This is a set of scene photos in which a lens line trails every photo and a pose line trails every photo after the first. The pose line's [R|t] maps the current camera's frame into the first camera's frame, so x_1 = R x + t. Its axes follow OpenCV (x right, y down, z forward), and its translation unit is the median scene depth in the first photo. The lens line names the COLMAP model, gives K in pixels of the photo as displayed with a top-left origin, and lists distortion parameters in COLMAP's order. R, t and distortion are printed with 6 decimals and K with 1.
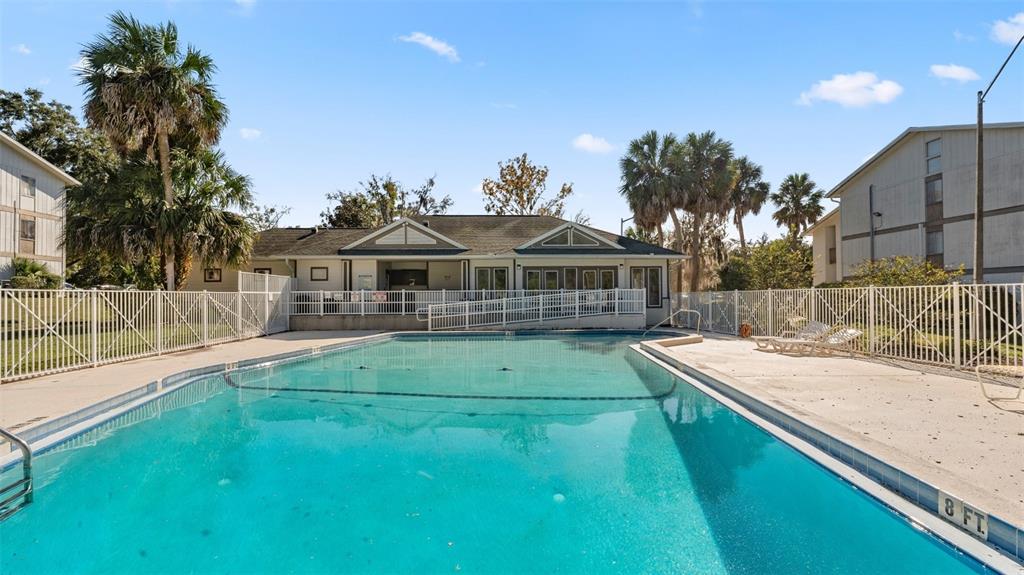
lens RADIAL K [[463.8, 0, 514.4], [0, 463.8, 282.9], [0, 0, 1]] dist [-0.000730, -0.000222]
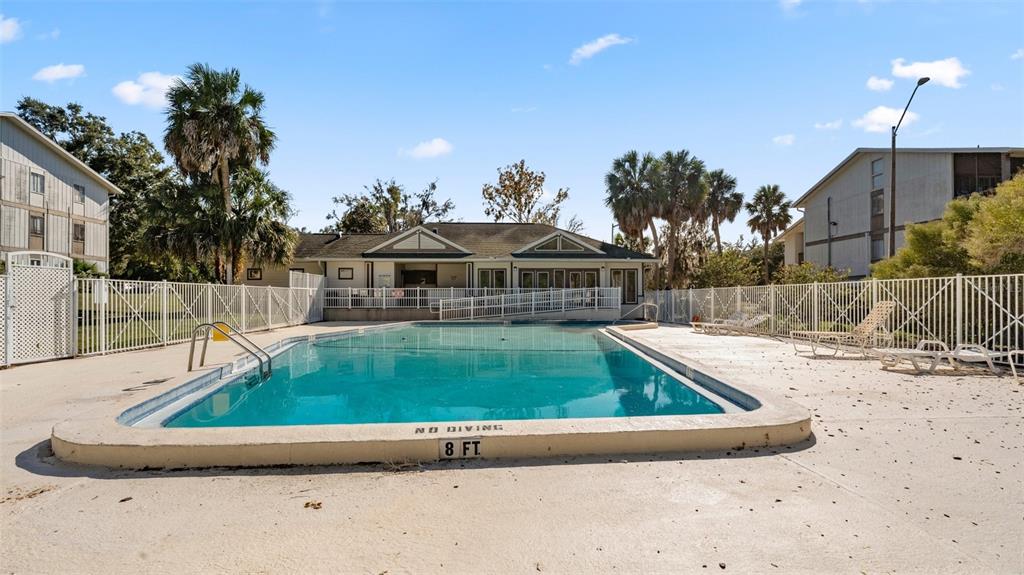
lens RADIAL K [[463.8, 0, 514.4], [0, 463.8, 282.9], [0, 0, 1]] dist [-0.000730, -0.000222]
pose [[0.999977, 0.005645, 0.003656, 0.002494], [-0.005638, 0.999982, -0.002160, 0.003615], [-0.003668, 0.002139, 0.999991, -0.140011]]
